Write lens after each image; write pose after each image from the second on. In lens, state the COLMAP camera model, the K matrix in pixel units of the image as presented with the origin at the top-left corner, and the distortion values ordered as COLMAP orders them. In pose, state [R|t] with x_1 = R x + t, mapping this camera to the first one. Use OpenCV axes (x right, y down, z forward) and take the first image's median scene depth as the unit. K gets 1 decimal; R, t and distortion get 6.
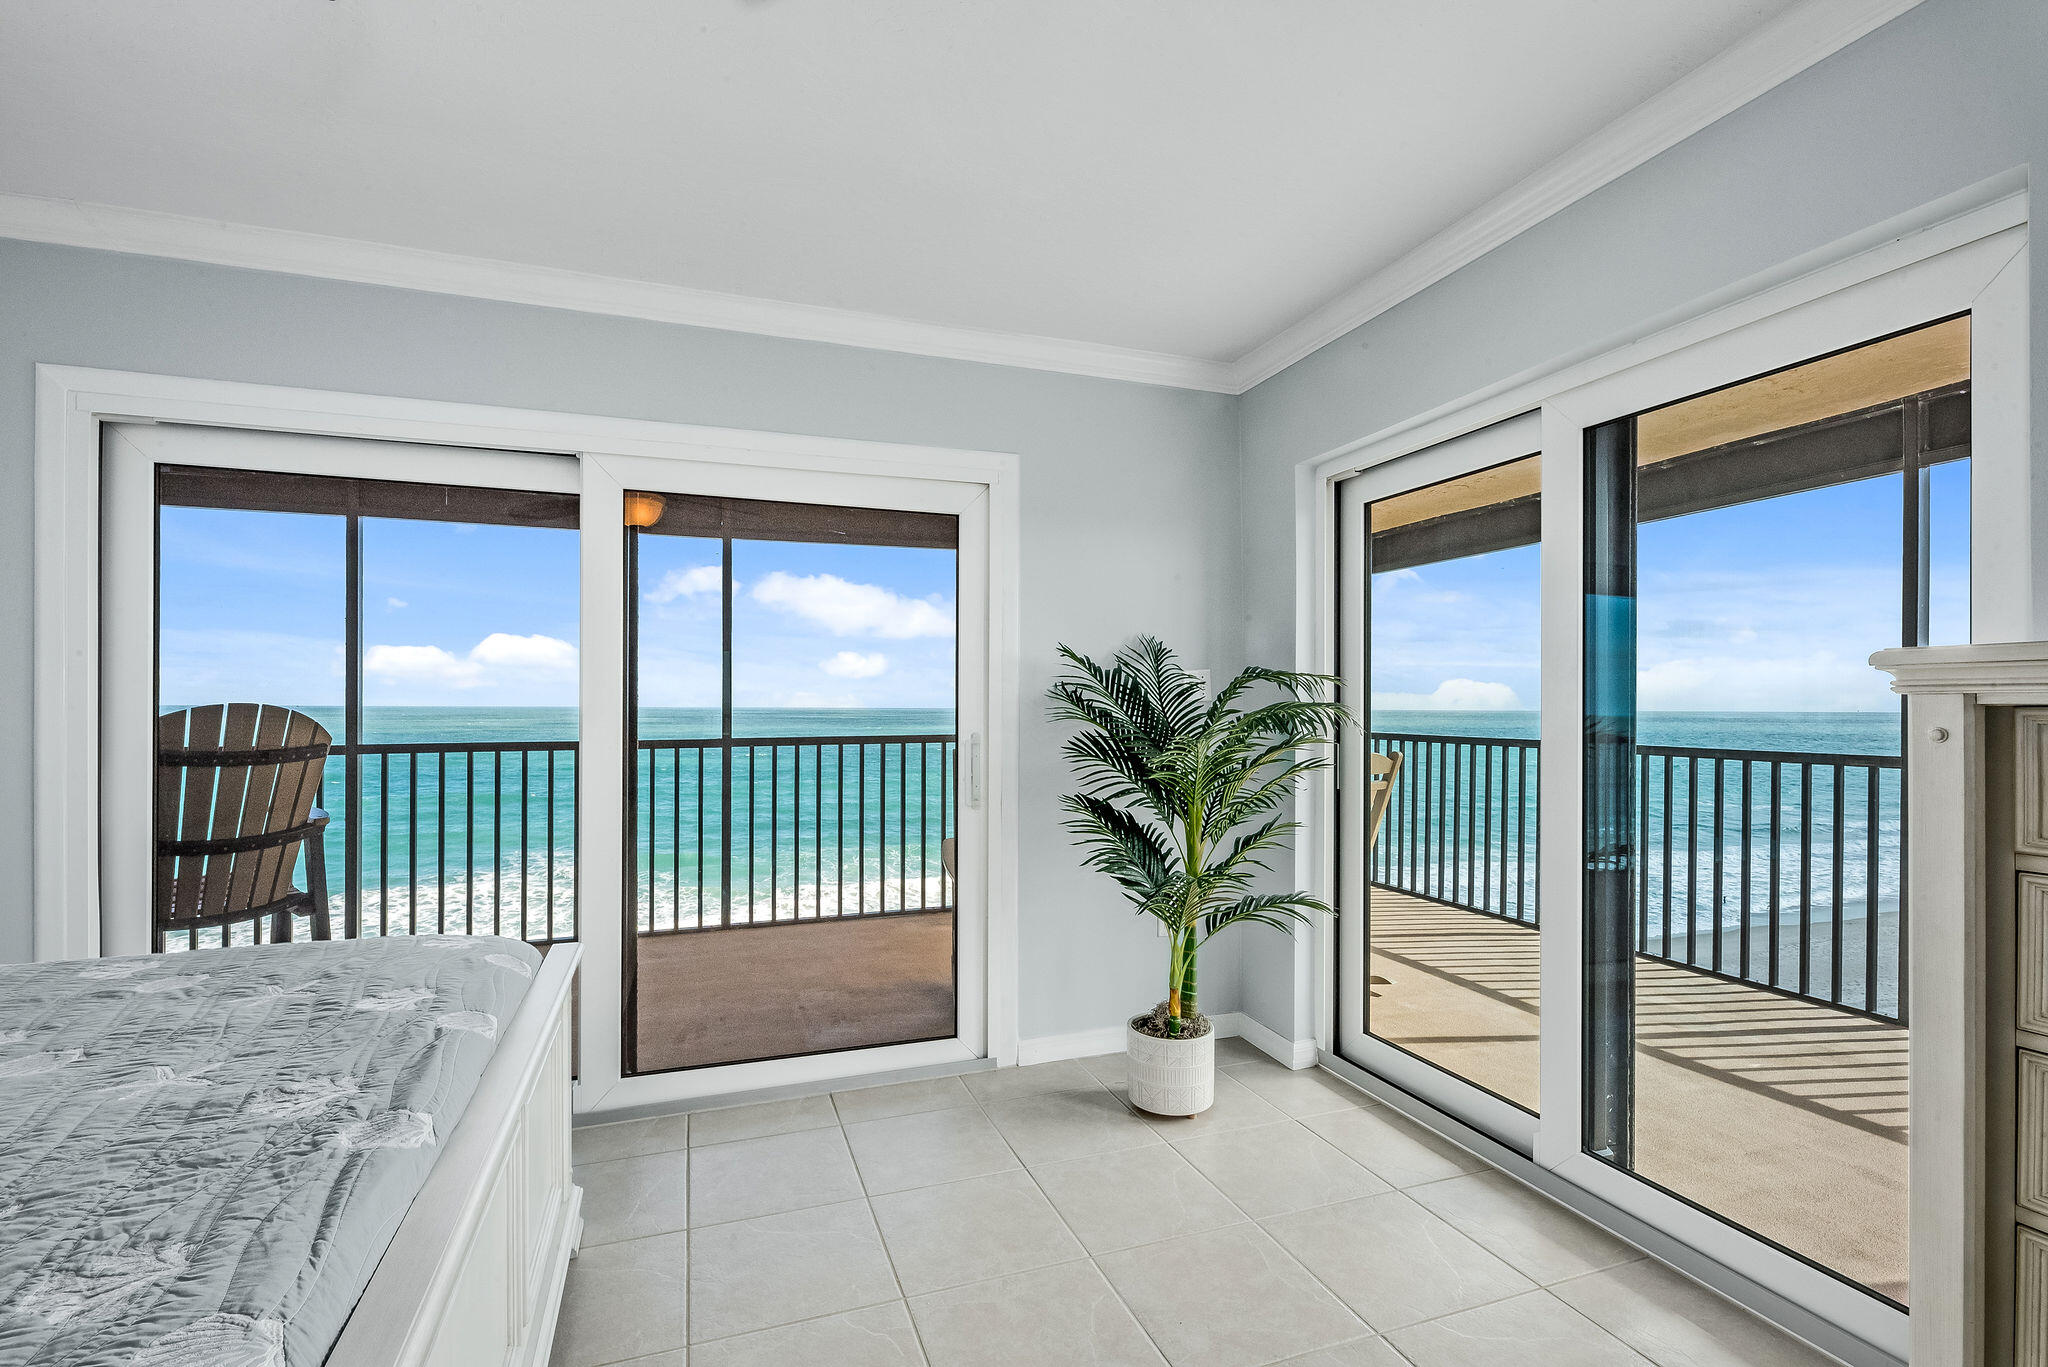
lens RADIAL K [[917.8, 0, 1011.5], [0, 917.8, 721.0], [0, 0, 1]] dist [0.004987, -0.001951]
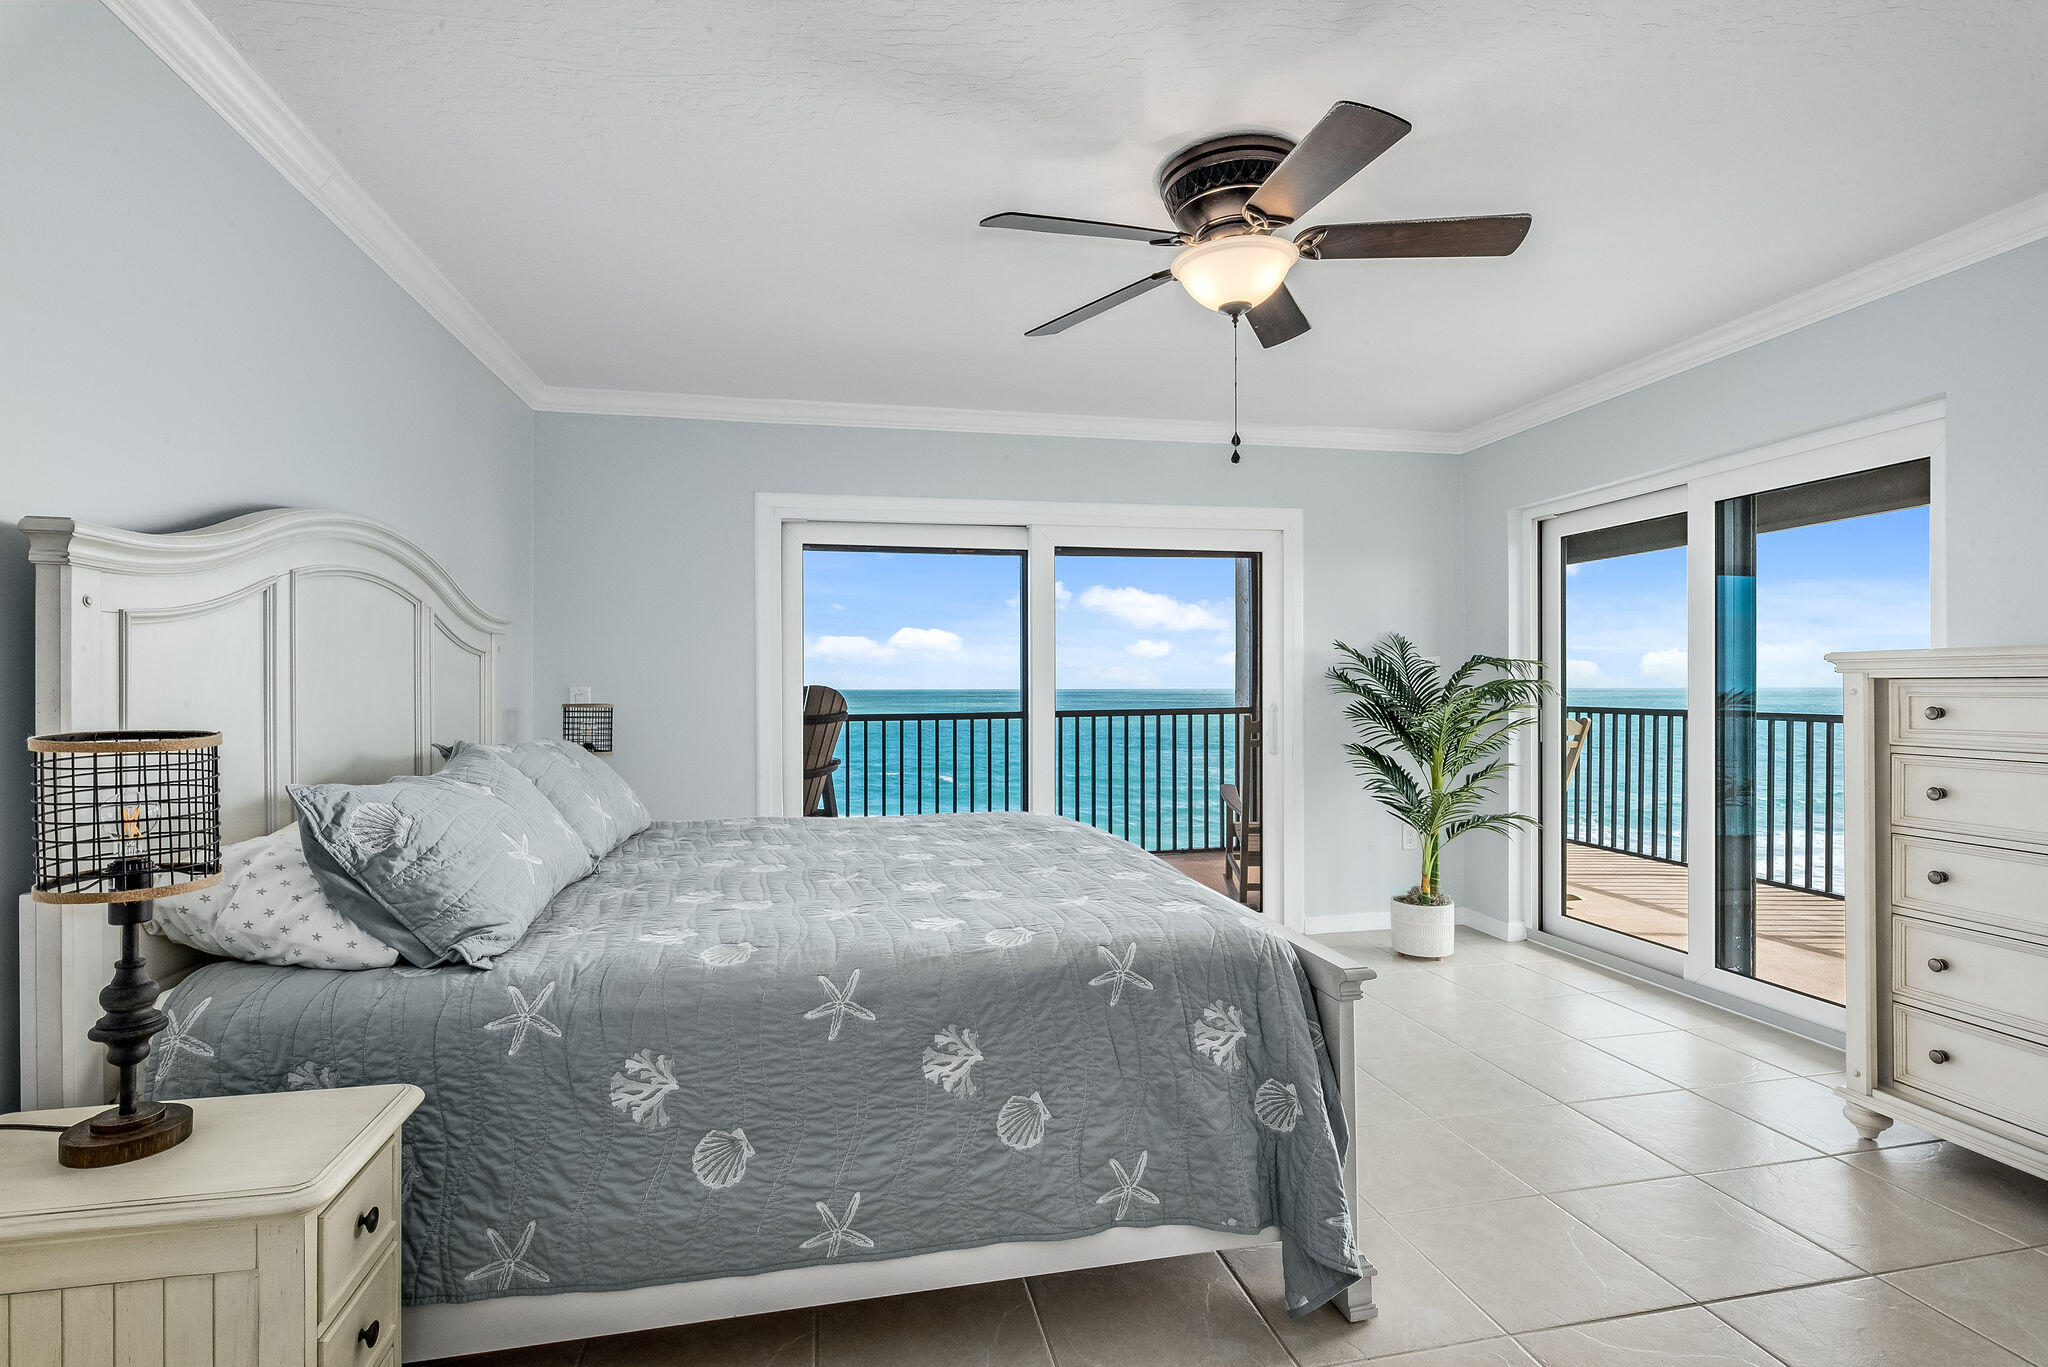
lens RADIAL K [[983.0, 0, 1028.2], [0, 983.0, 702.7], [0, 0, 1]] dist [0.001394, -0.000599]
pose [[0.992115, -0.005116, -0.125223, -0.242211], [0.004828, 0.999985, -0.002597, 0.015900], [0.125234, 0.001972, 0.992125, -0.611107]]
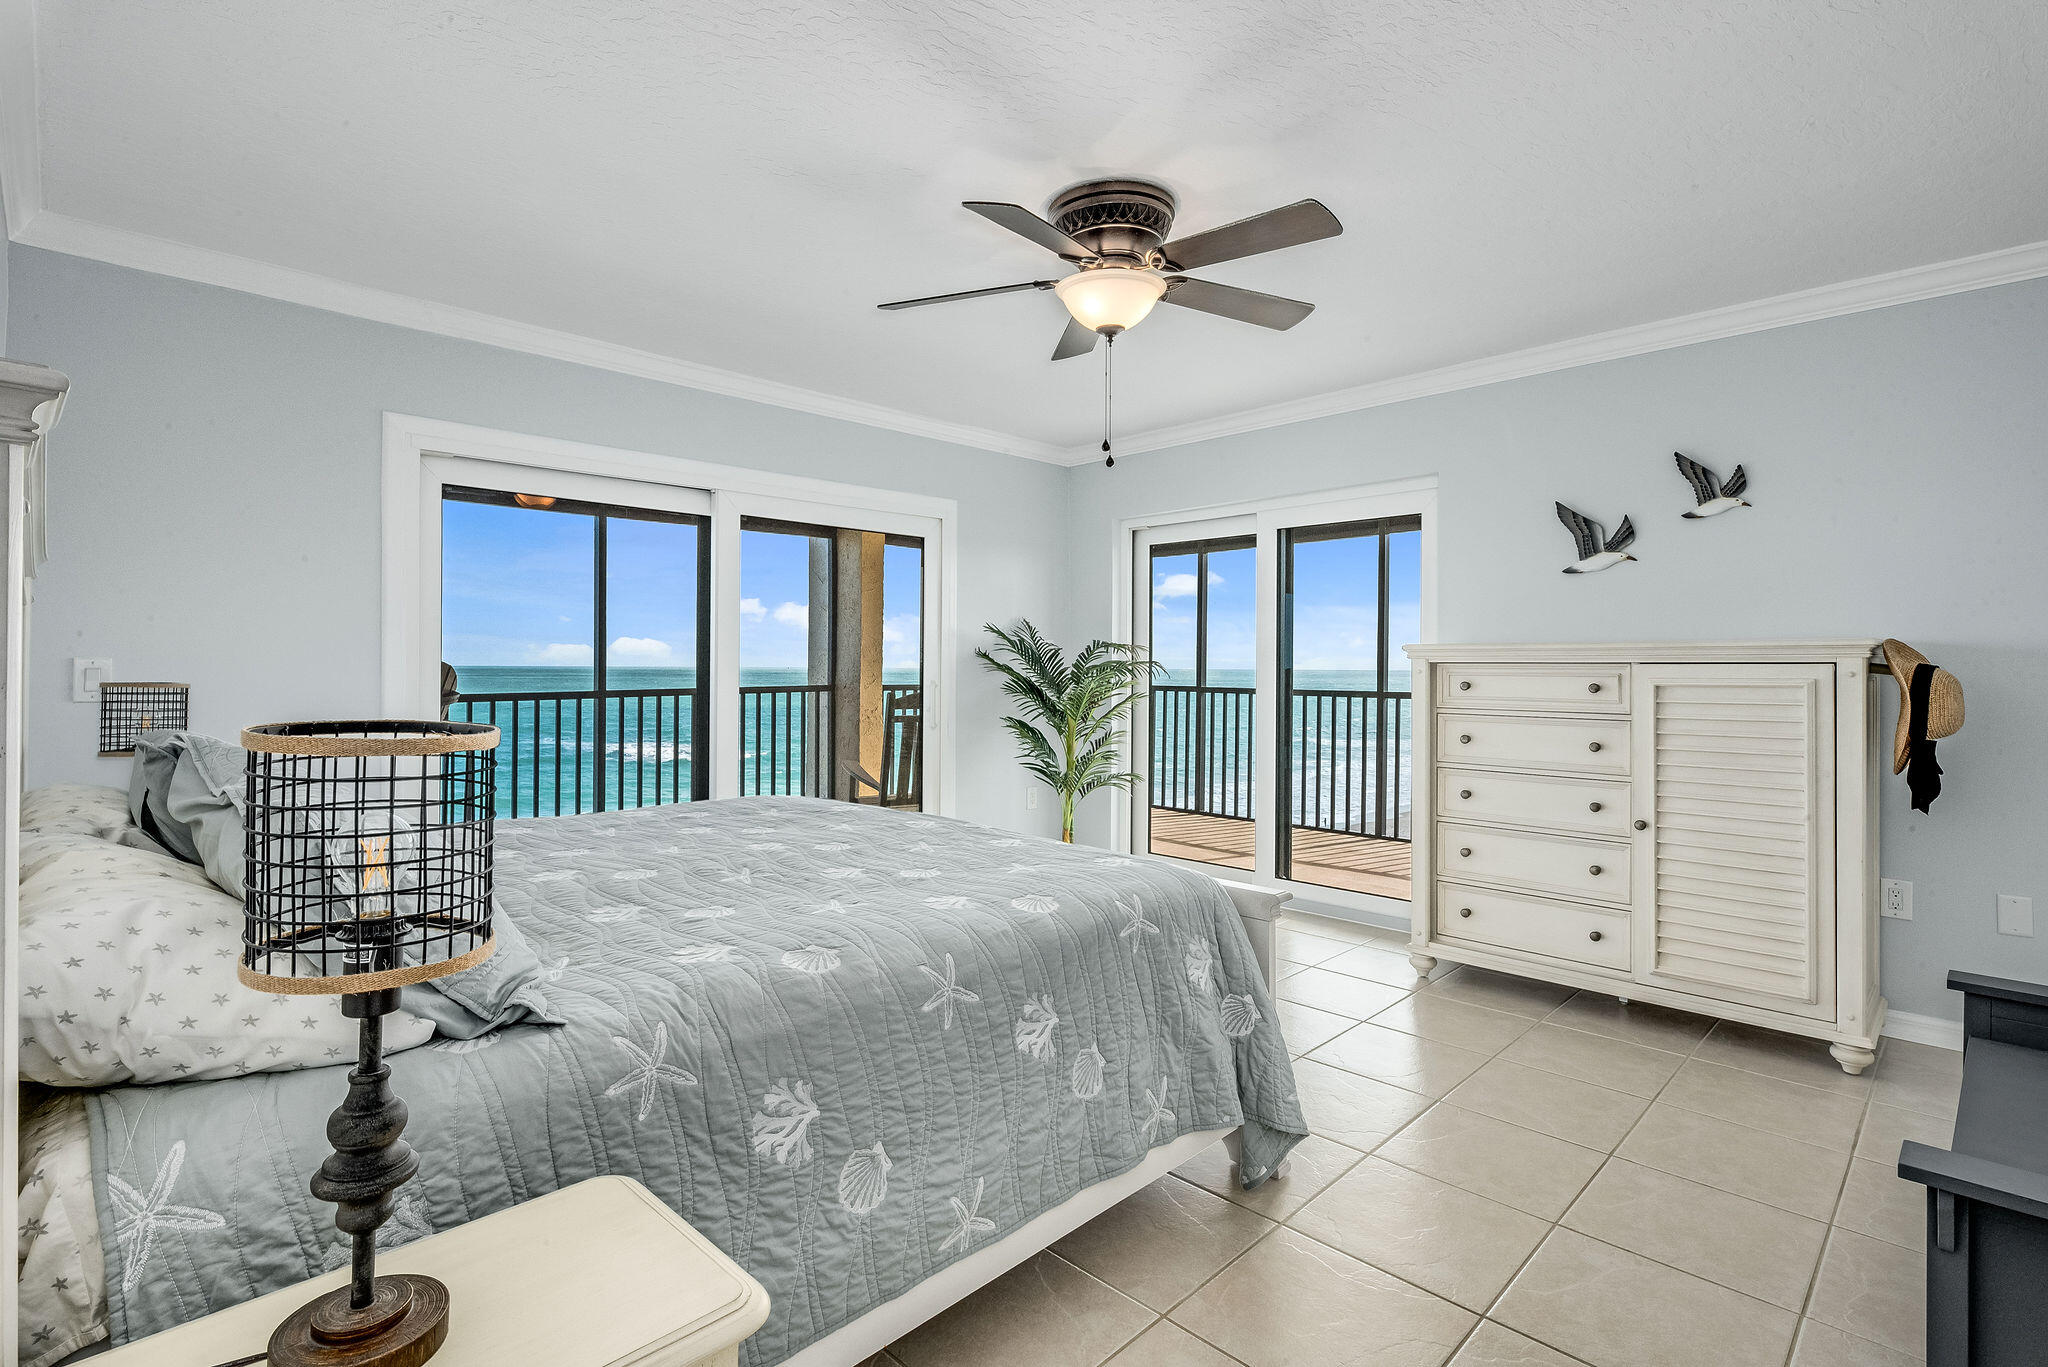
lens RADIAL K [[983.0, 0, 1028.9], [0, 983.0, 678.4], [0, 0, 1]] dist [0.001394, -0.000599]
pose [[0.897283, -0.005947, 0.441417, -0.655736], [0.007518, 0.999970, -0.001811, 0.014605], [-0.441393, 0.004943, 0.897300, -0.571601]]
